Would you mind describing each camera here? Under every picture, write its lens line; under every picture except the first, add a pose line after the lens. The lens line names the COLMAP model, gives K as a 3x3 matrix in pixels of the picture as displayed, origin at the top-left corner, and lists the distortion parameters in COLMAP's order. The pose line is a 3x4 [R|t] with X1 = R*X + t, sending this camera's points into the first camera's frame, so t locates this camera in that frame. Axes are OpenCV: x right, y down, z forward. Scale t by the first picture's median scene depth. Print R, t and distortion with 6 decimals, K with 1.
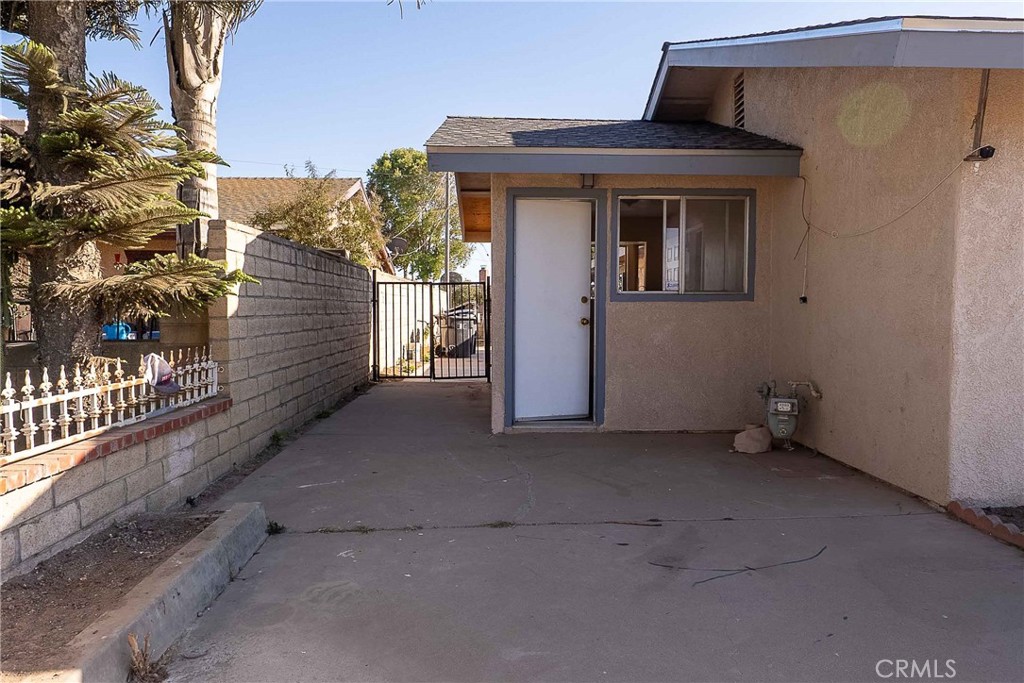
lens RADIAL K [[713.0, 0, 512.2], [0, 713.0, 341.1], [0, 0, 1]] dist [-0.001451, -0.000078]
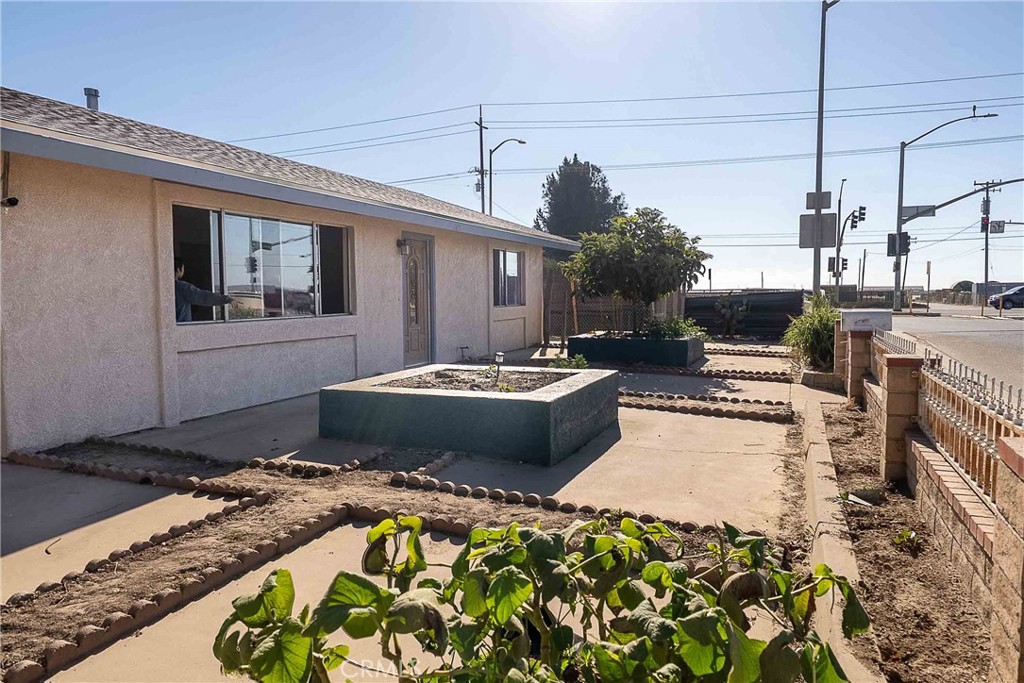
lens RADIAL K [[713.0, 0, 513.8], [0, 713.0, 344.3], [0, 0, 1]] dist [-0.001451, -0.000078]
pose [[0.392582, -0.076451, 0.916534, -0.259893], [0.052349, 0.996781, 0.060722, -0.016343], [-0.918226, 0.024142, 0.395320, -0.463779]]
